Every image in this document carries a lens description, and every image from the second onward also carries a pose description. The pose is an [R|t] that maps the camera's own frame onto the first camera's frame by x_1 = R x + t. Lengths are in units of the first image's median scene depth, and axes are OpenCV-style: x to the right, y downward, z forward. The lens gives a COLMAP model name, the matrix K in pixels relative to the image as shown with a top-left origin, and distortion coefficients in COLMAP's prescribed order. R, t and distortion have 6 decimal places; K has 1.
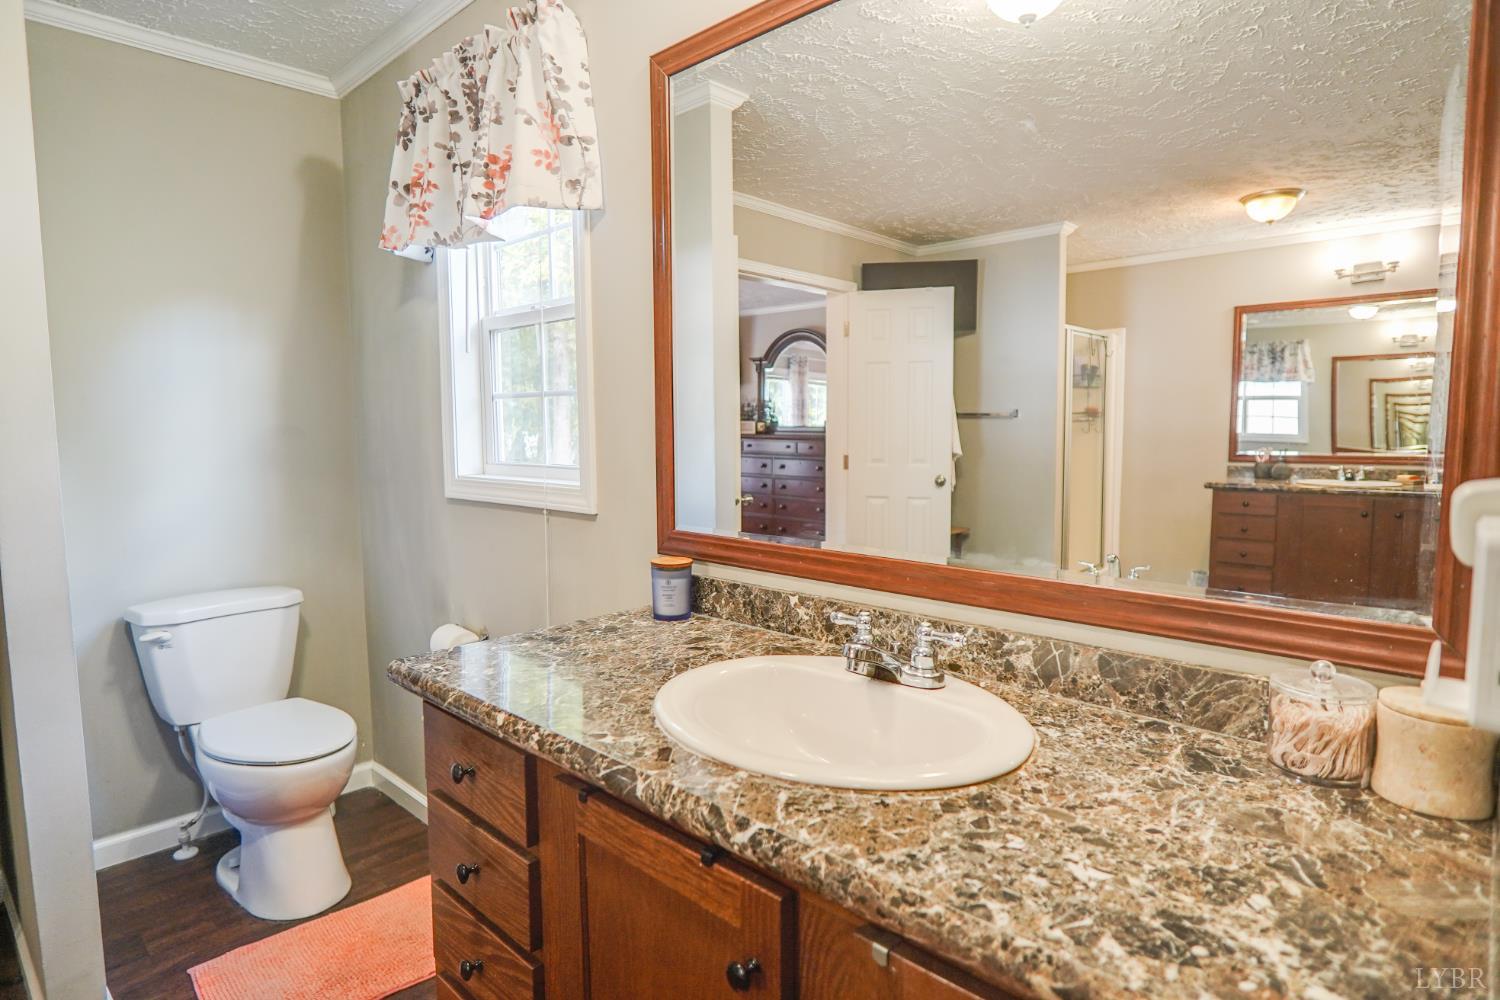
lens RADIAL K [[809.4, 0, 747.2], [0, 809.4, 495.5], [0, 0, 1]] dist [-0.035894, 0.001316]
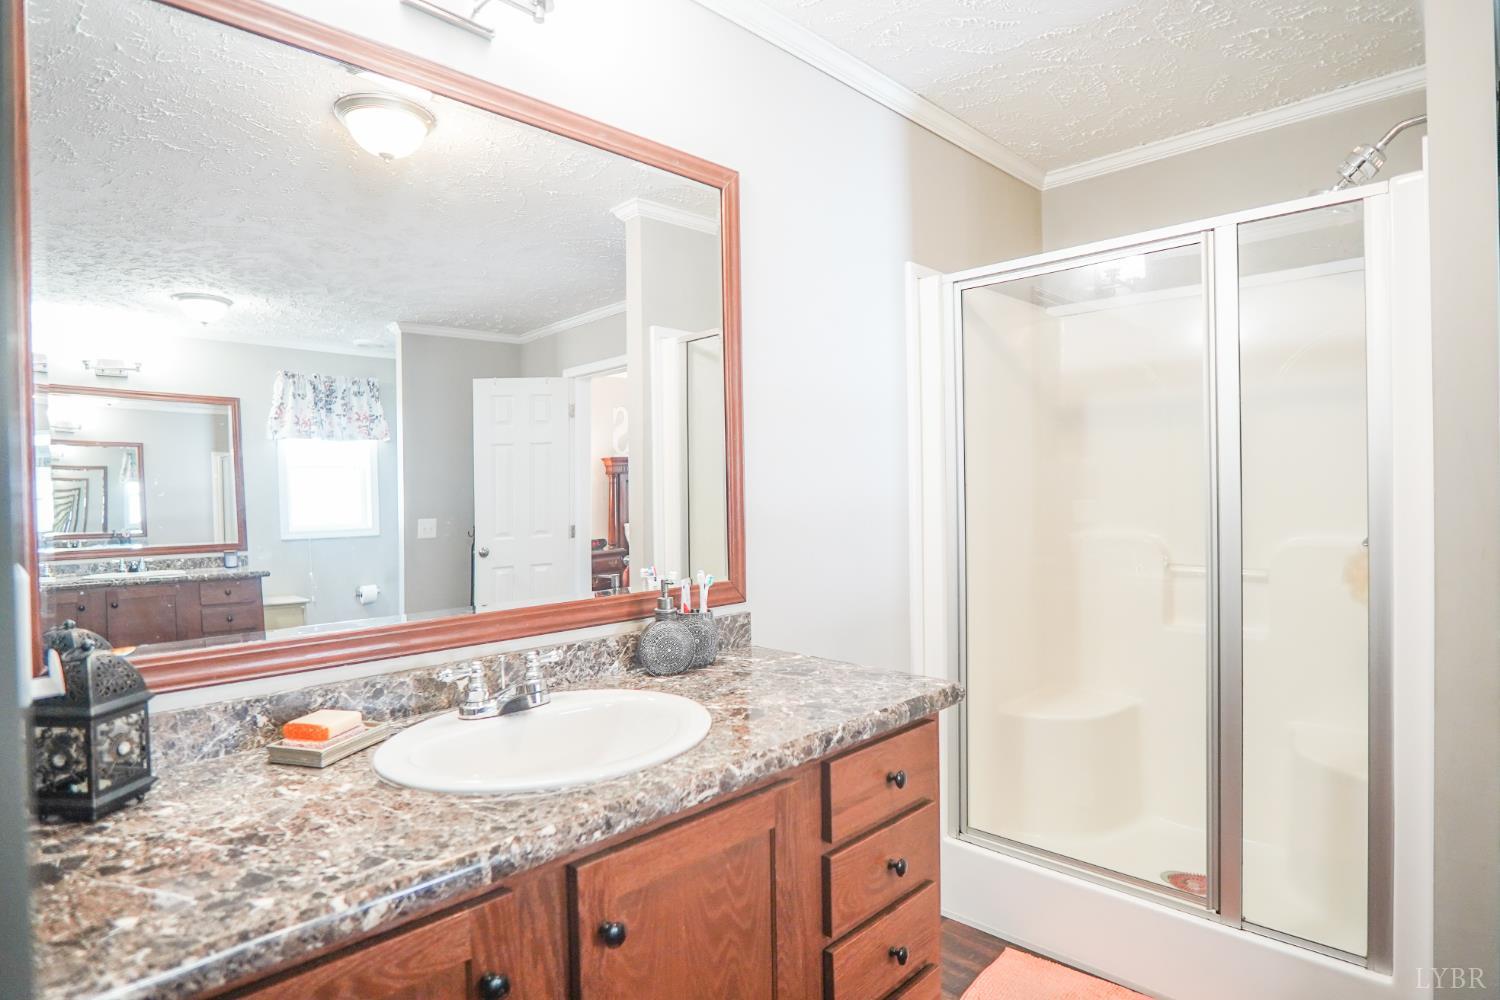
lens RADIAL K [[807.9, 0, 748.0], [0, 807.9, 499.0], [0, 0, 1]] dist [-0.016128, 0.002818]
pose [[0.027469, 0.006703, 0.999600, -0.816331], [0.118721, 0.992878, -0.009920, -0.029707], [-0.992548, 0.118946, 0.026478, 0.680977]]
